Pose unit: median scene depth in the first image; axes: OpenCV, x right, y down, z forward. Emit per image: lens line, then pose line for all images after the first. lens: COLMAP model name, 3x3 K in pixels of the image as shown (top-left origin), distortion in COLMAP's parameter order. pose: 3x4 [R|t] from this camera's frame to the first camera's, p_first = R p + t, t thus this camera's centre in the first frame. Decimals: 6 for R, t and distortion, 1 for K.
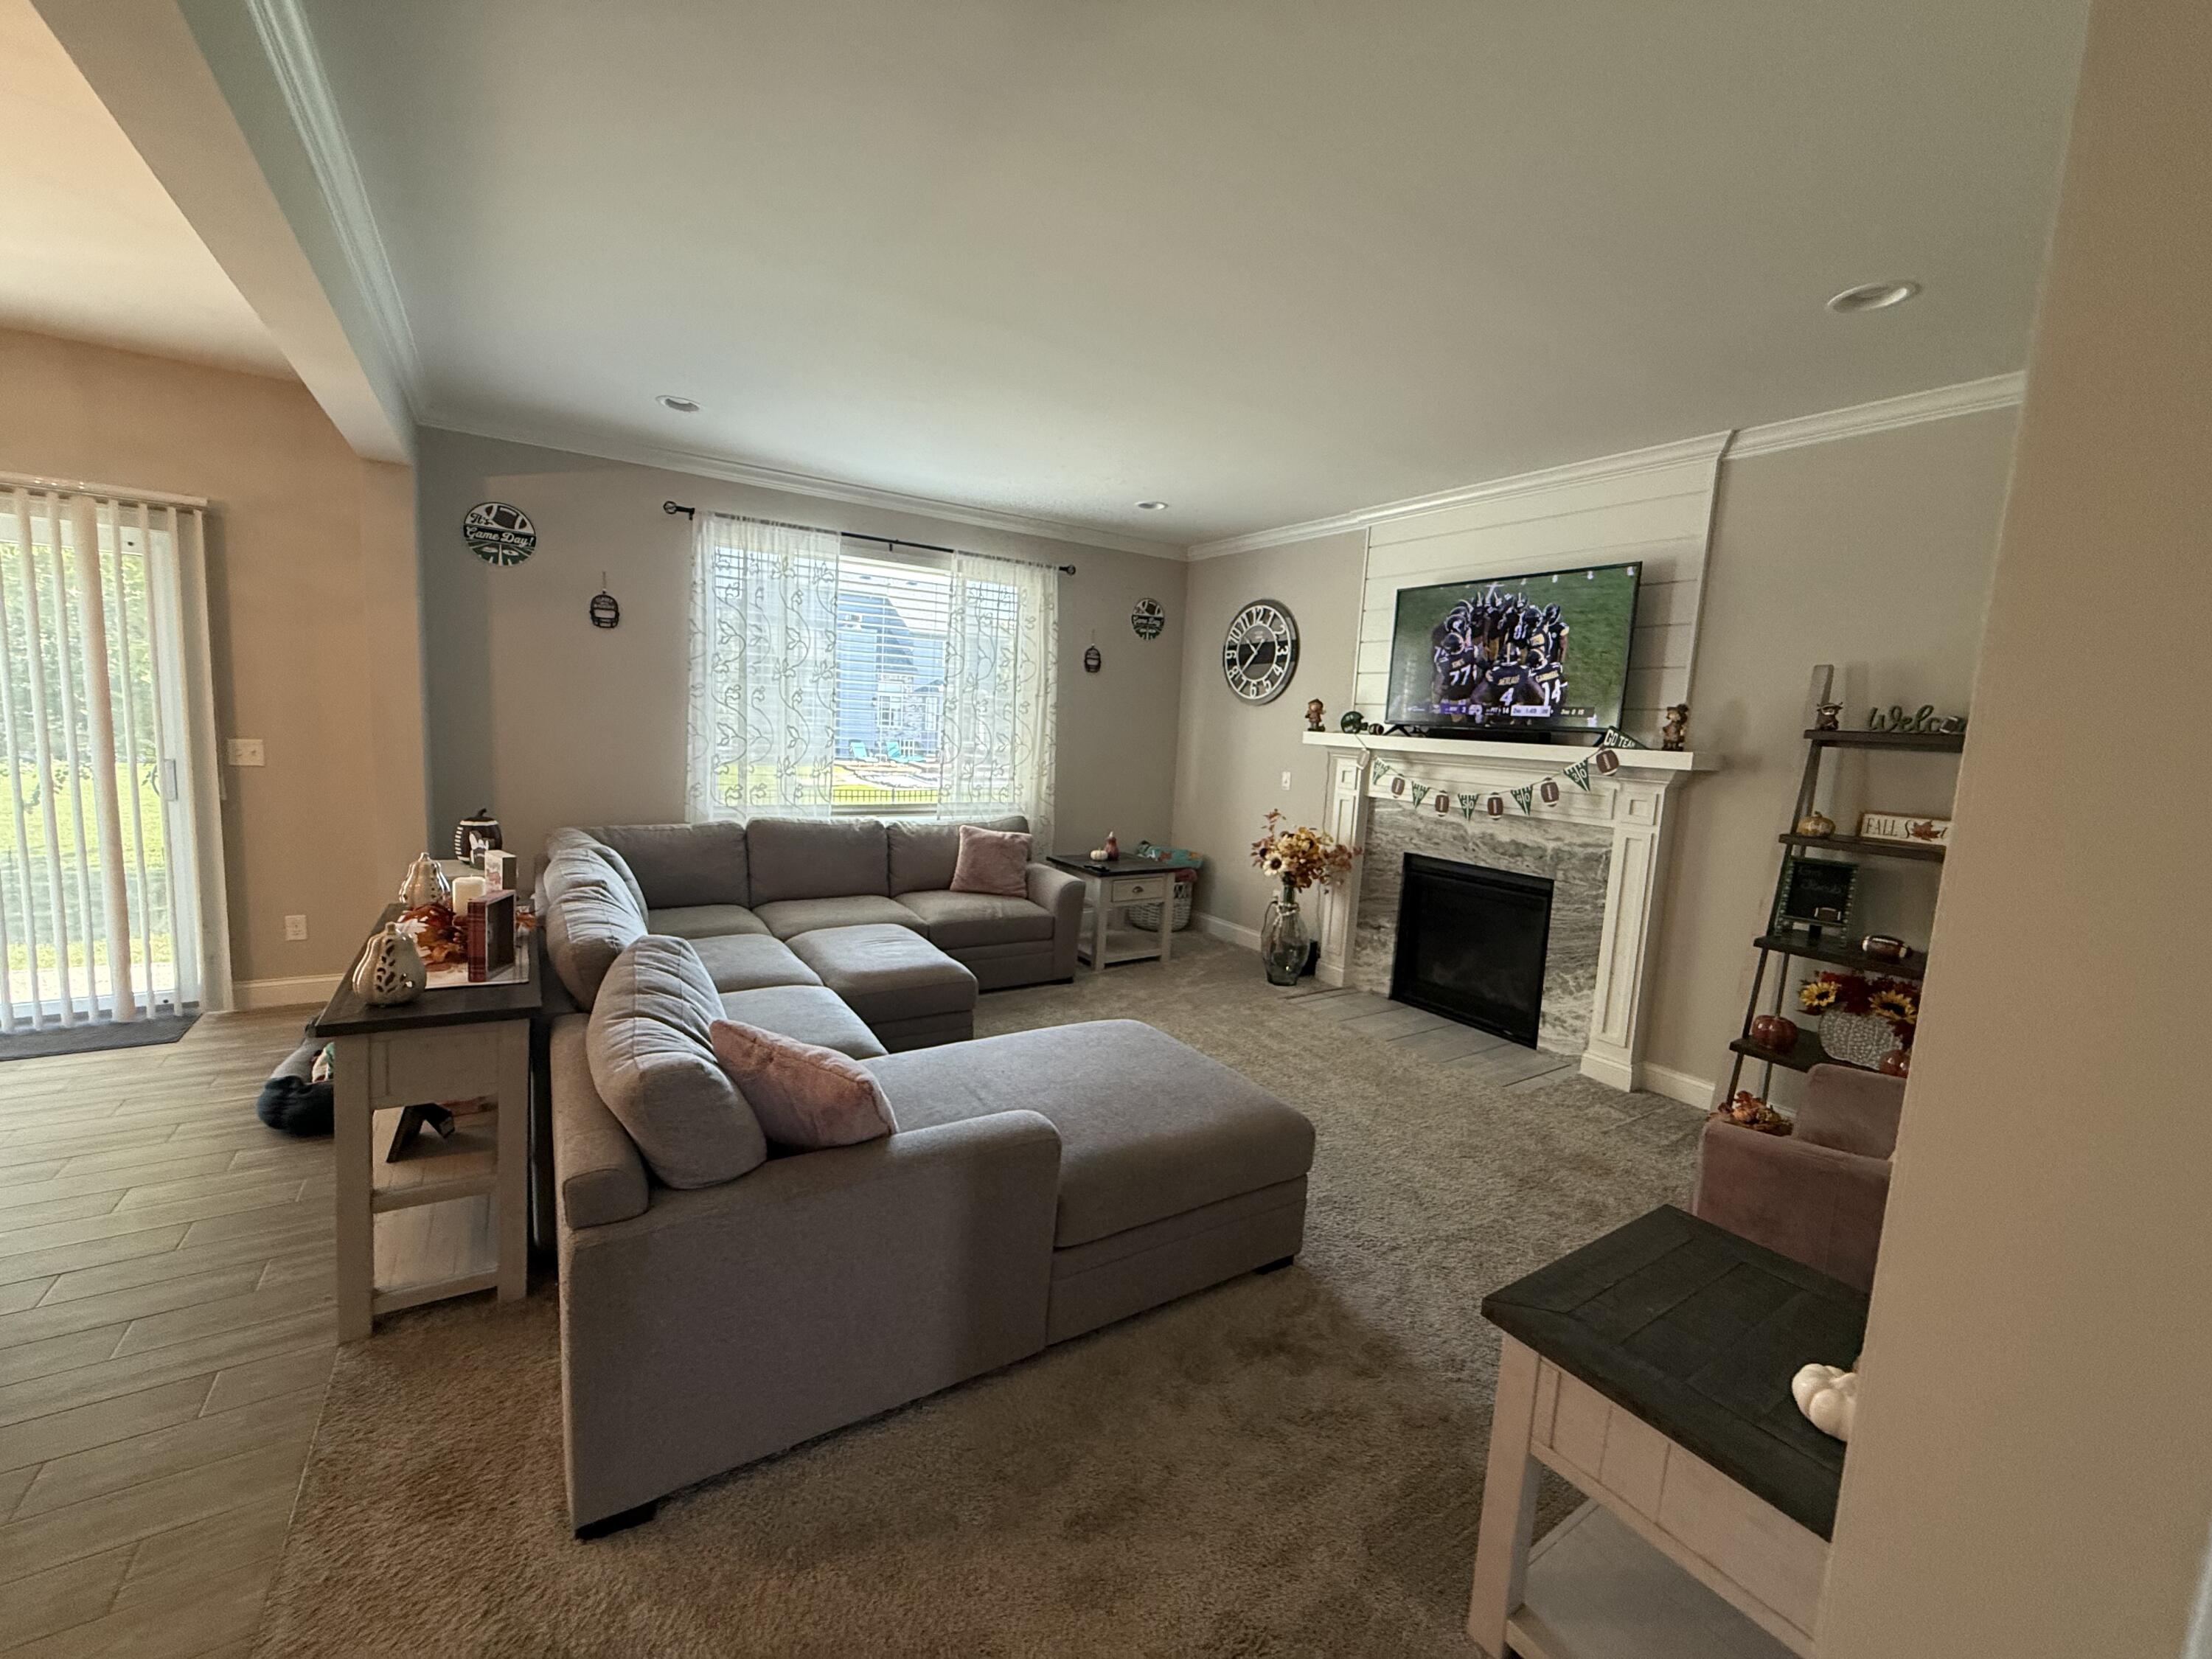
lens RADIAL K [[885.1, 0, 1100.8], [0, 885.1, 826.1], [0, 0, 1]] dist [0.001797, 0.000884]
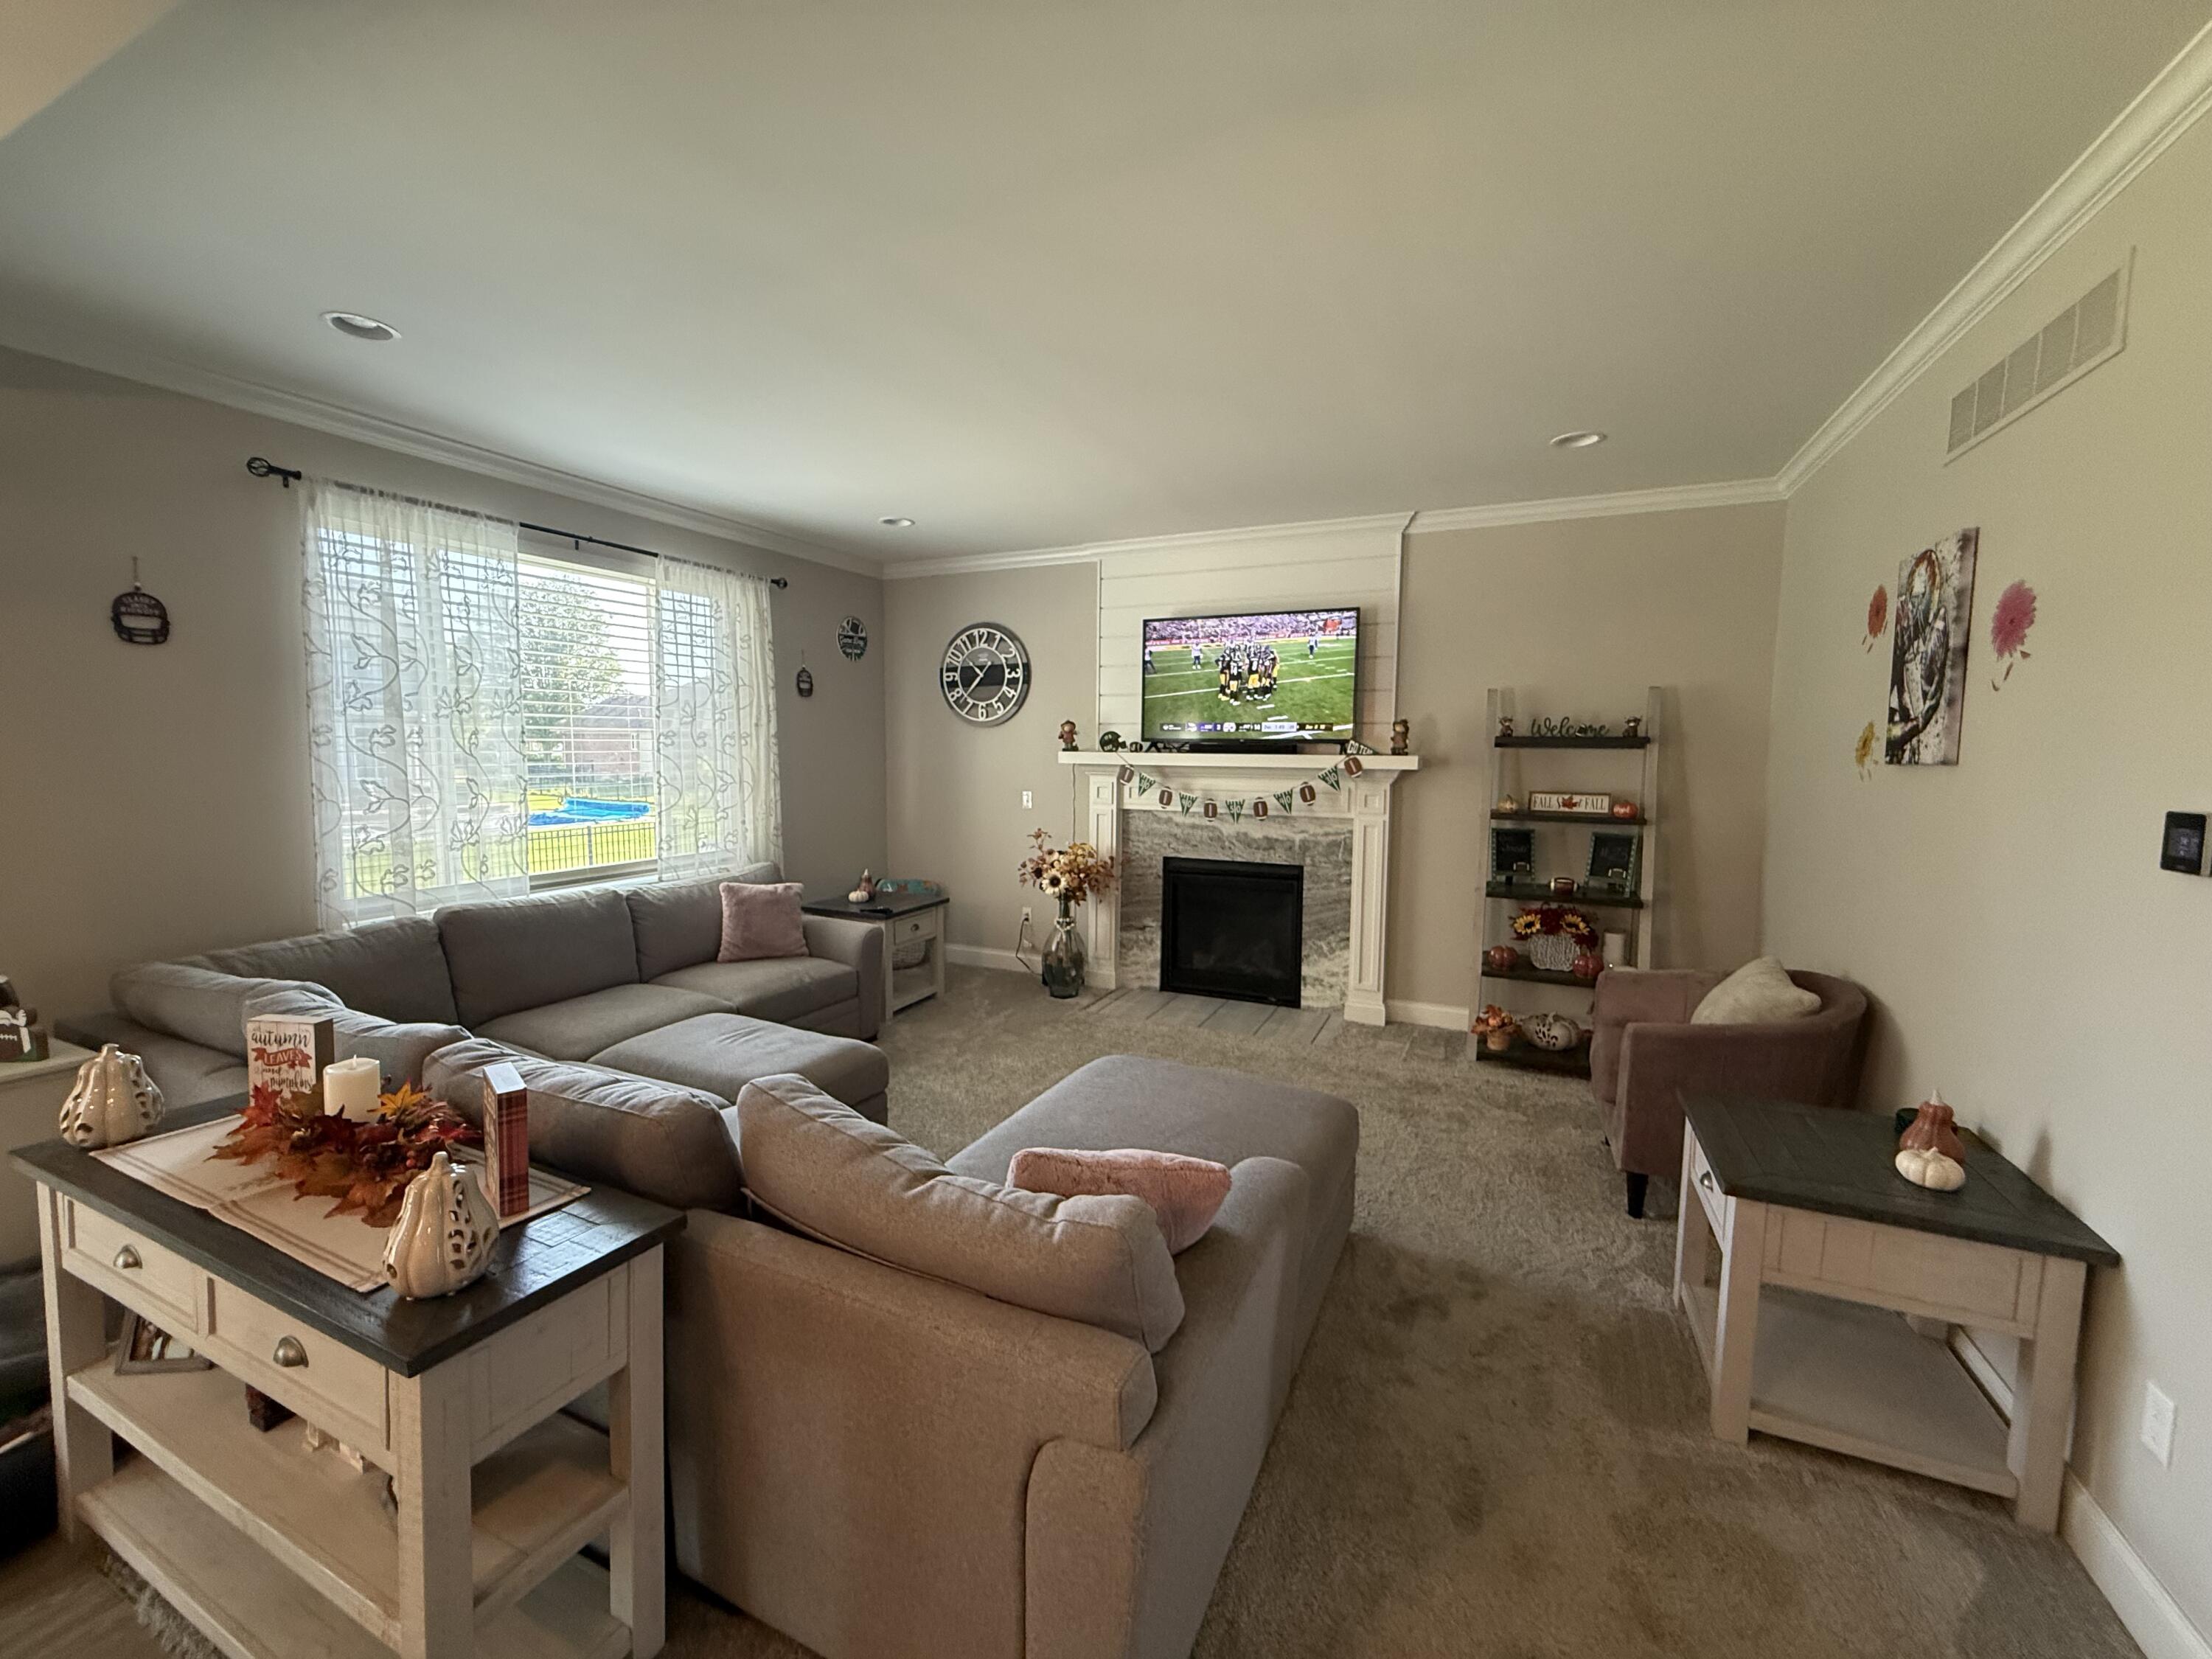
lens RADIAL K [[885.1, 0, 1096.8], [0, 885.1, 825.9], [0, 0, 1]] dist [0.001797, 0.000884]
pose [[0.848934, -0.092549, 0.520333, -0.312402], [0.098715, 0.994988, 0.015918, -0.035832], [-0.519198, 0.037851, 0.853815, 0.101930]]
